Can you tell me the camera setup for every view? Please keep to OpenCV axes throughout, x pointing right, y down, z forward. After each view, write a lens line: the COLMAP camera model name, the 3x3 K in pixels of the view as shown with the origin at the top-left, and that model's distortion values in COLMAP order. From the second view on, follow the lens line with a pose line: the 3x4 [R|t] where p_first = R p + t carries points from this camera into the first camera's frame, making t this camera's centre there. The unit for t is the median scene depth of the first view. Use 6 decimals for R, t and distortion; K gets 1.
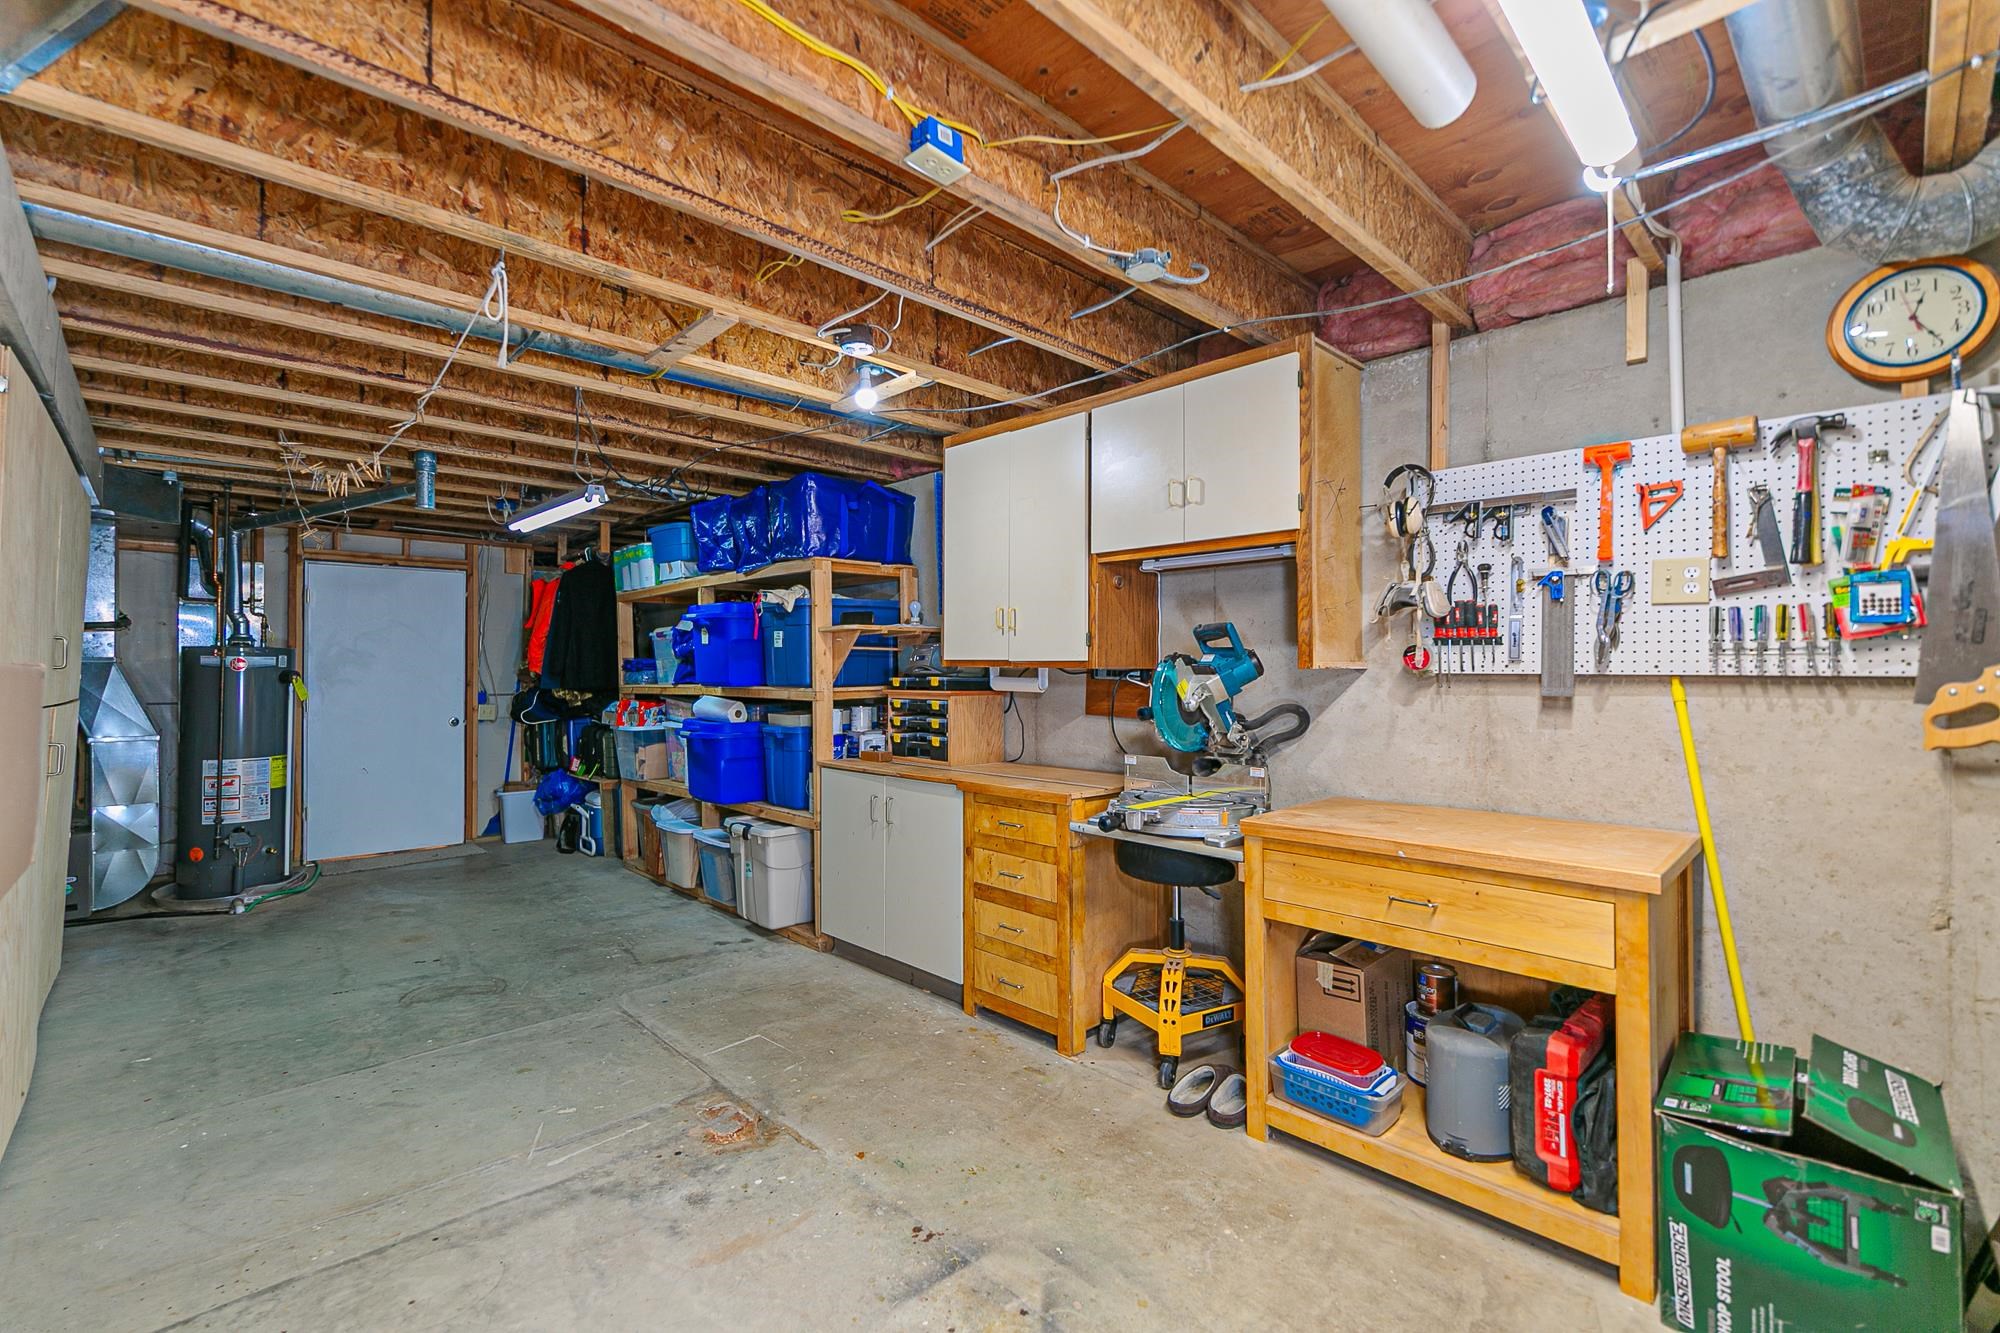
lens RADIAL K [[873.7, 0, 988.4], [0, 873.7, 662.1], [0, 0, 1]] dist [-0.005447, 0.000114]
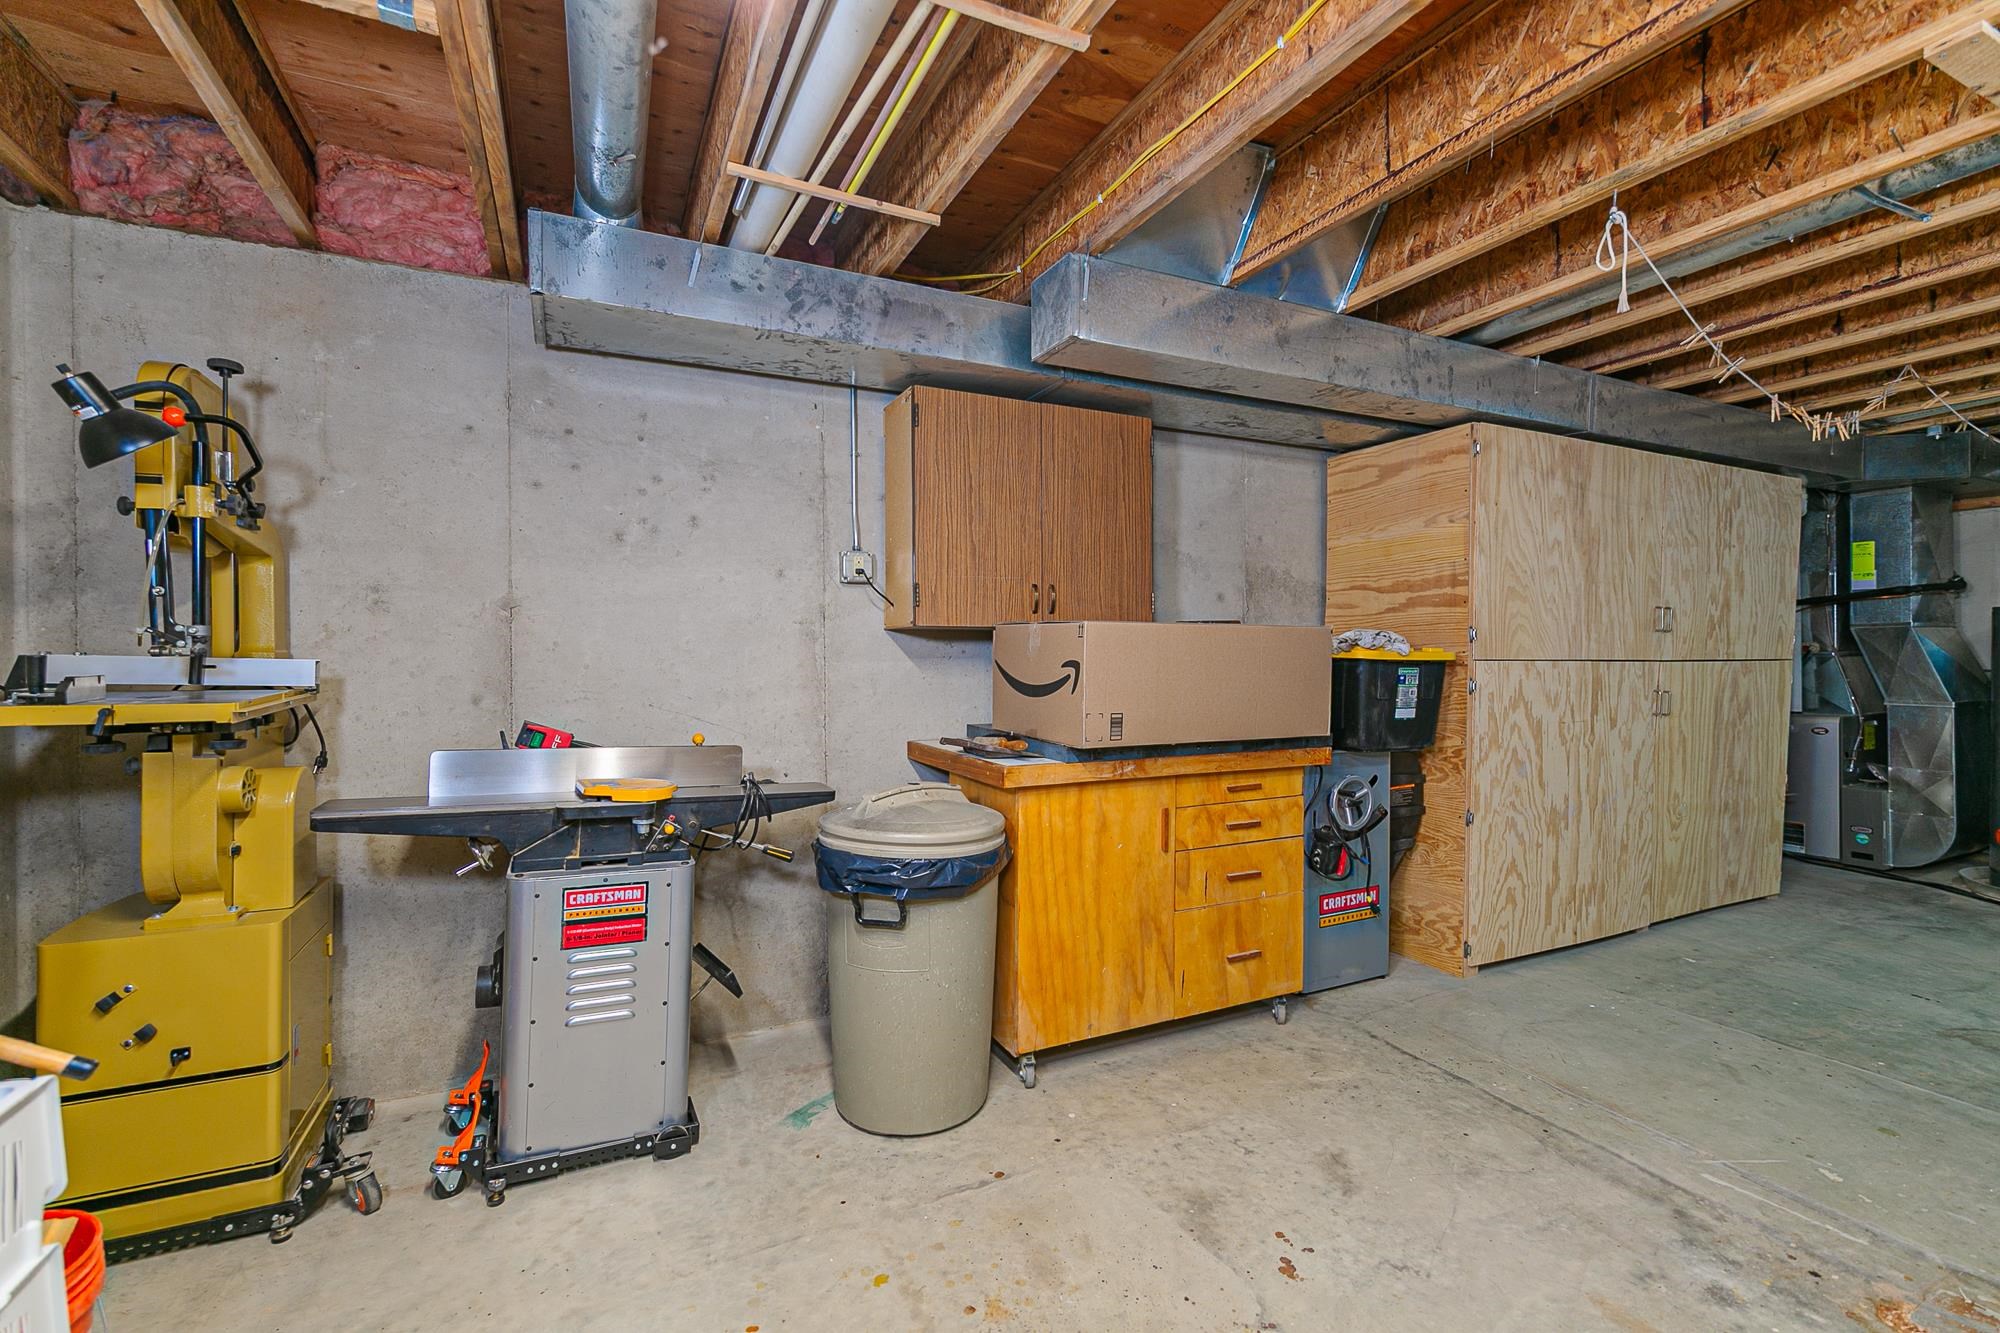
lens RADIAL K [[873.7, 0, 990.7], [0, 873.7, 662.5], [0, 0, 1]] dist [-0.005447, 0.000114]
pose [[-0.323340, 0.012262, -0.946203, 0.563997], [0.014212, 0.999866, 0.008101, 0.035065], [0.946176, -0.010828, -0.323471, 0.600412]]
